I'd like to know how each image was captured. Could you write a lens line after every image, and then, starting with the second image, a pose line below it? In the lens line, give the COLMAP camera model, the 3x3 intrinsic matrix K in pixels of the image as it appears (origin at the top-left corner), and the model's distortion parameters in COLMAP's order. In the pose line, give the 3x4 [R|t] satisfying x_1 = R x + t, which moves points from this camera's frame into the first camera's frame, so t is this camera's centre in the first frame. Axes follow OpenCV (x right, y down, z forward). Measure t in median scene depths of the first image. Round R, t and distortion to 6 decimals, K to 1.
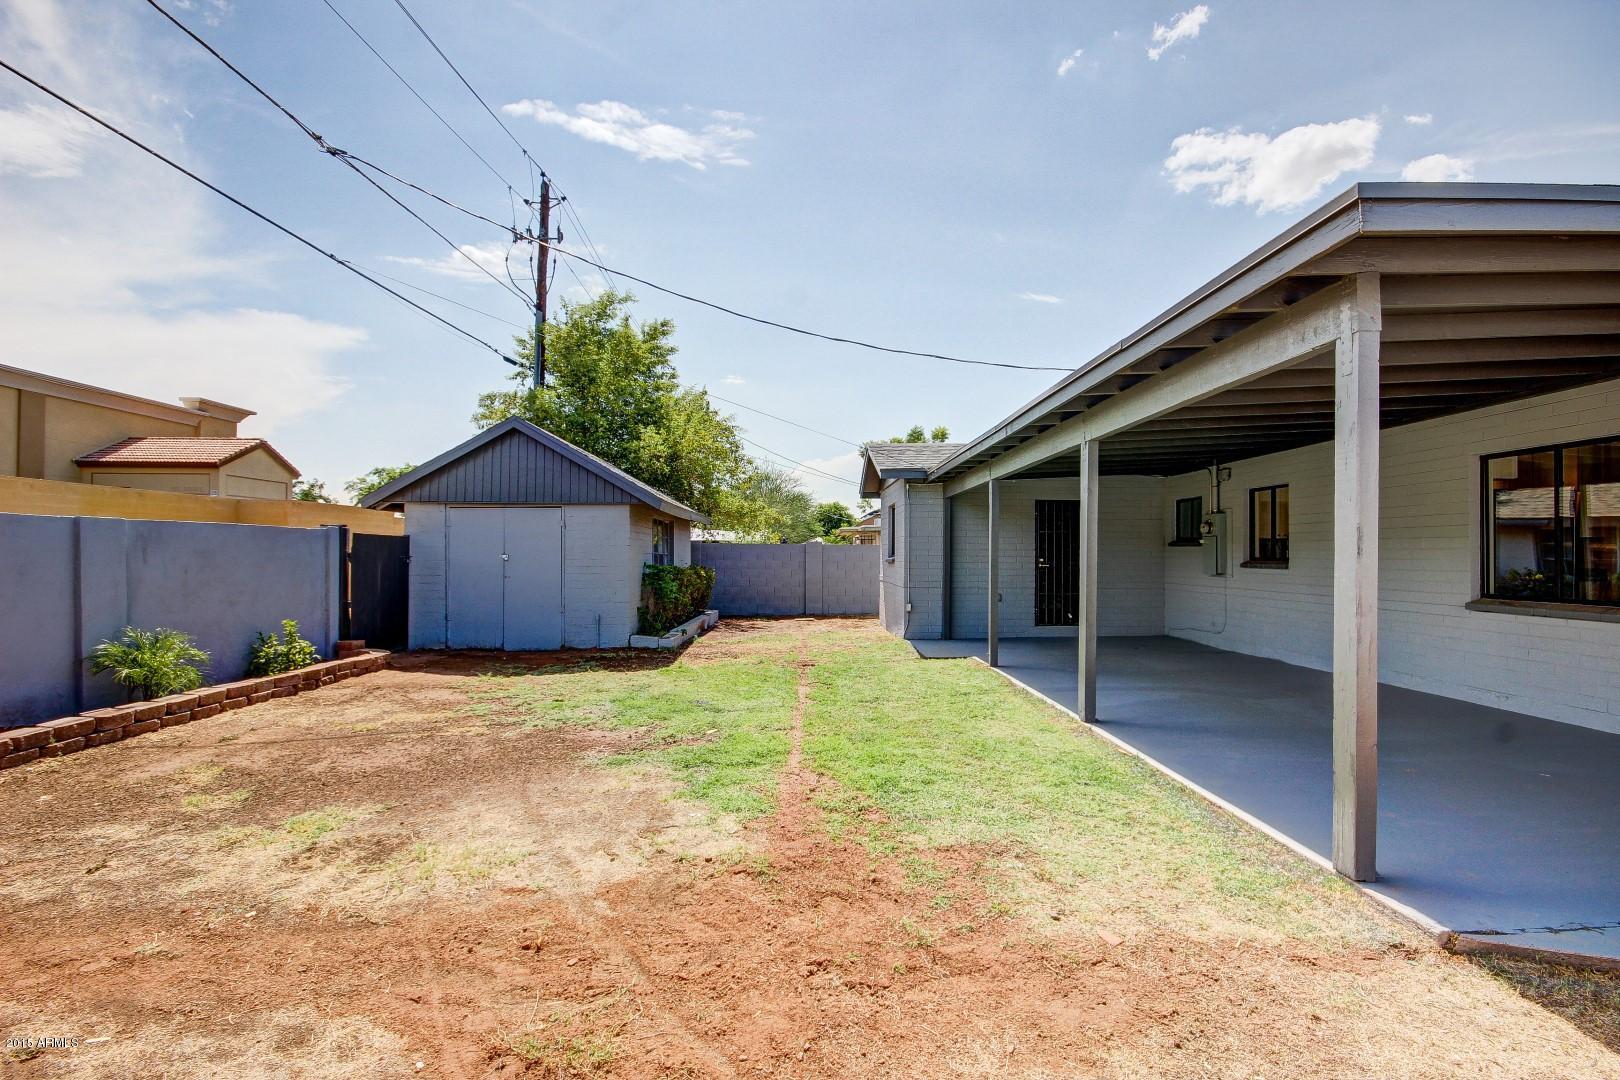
lens RADIAL K [[754.6, 0, 809.9], [0, 754.6, 542.6], [0, 0, 1]] dist [0.004958, -0.010124]
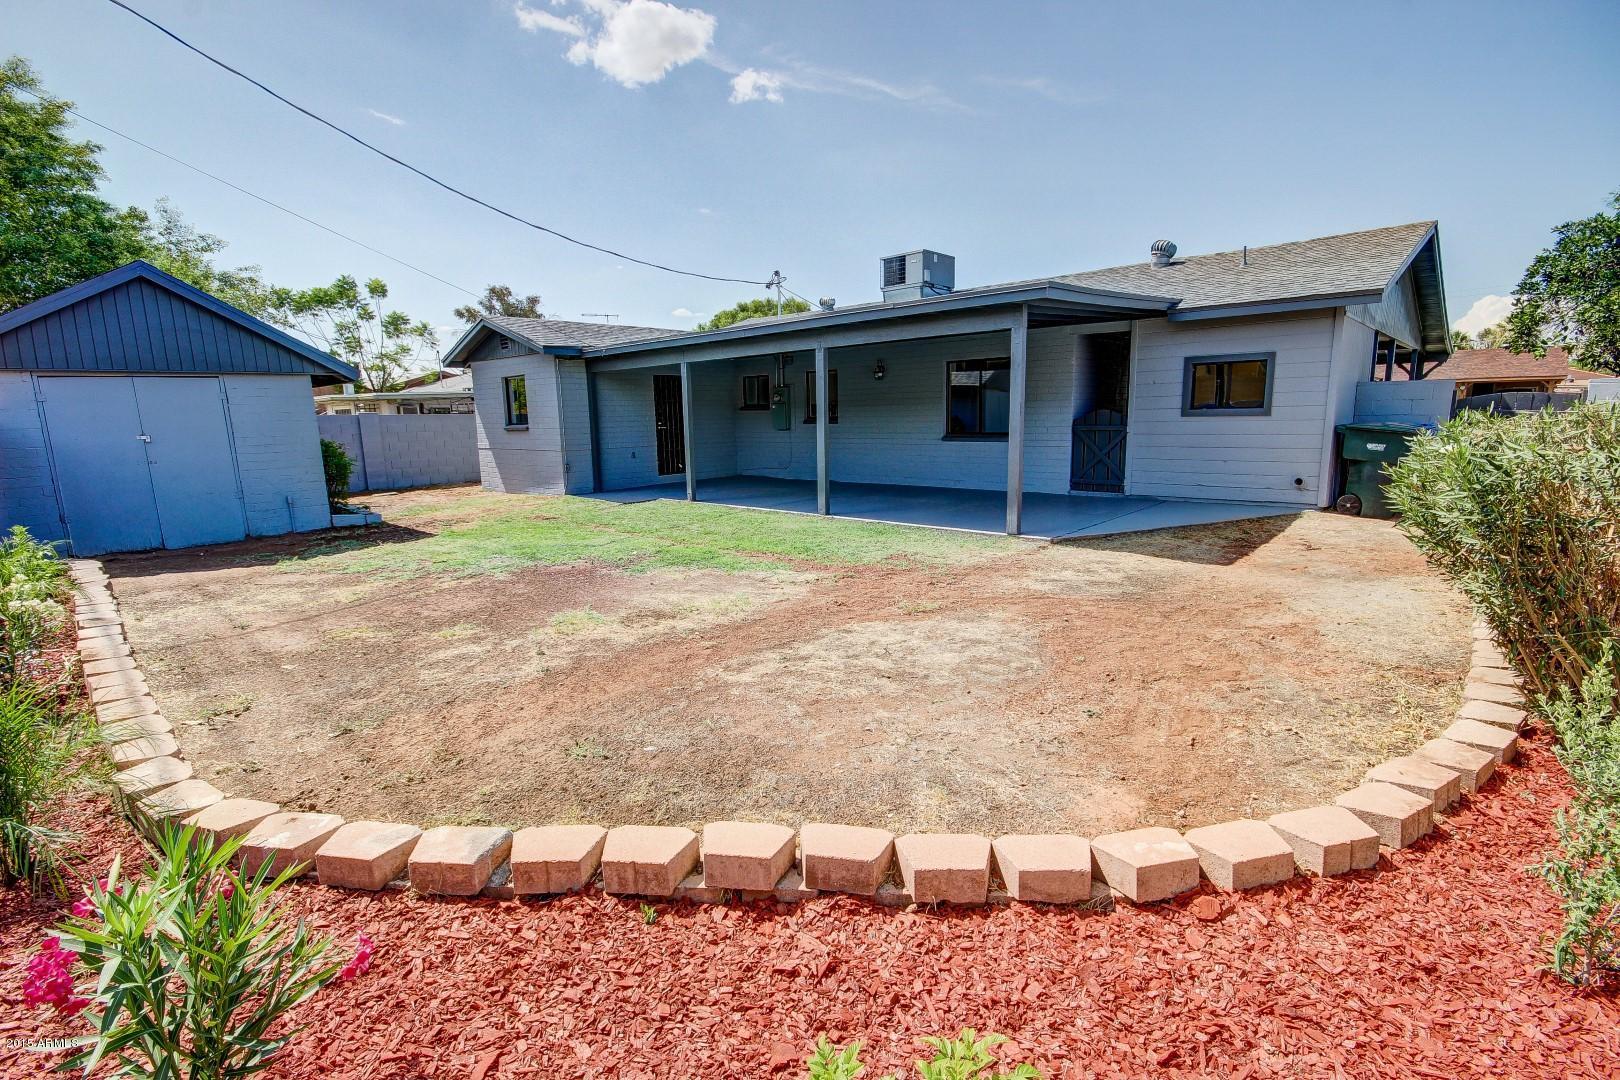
lens RADIAL K [[754.6, 0, 825.4], [0, 754.6, 549.4], [0, 0, 1]] dist [0.004958, -0.010124]
pose [[0.695087, -0.145219, 0.704106, -0.769500], [0.012222, 0.981632, 0.190393, -0.013699], [-0.718822, -0.123734, 0.684095, -0.174846]]
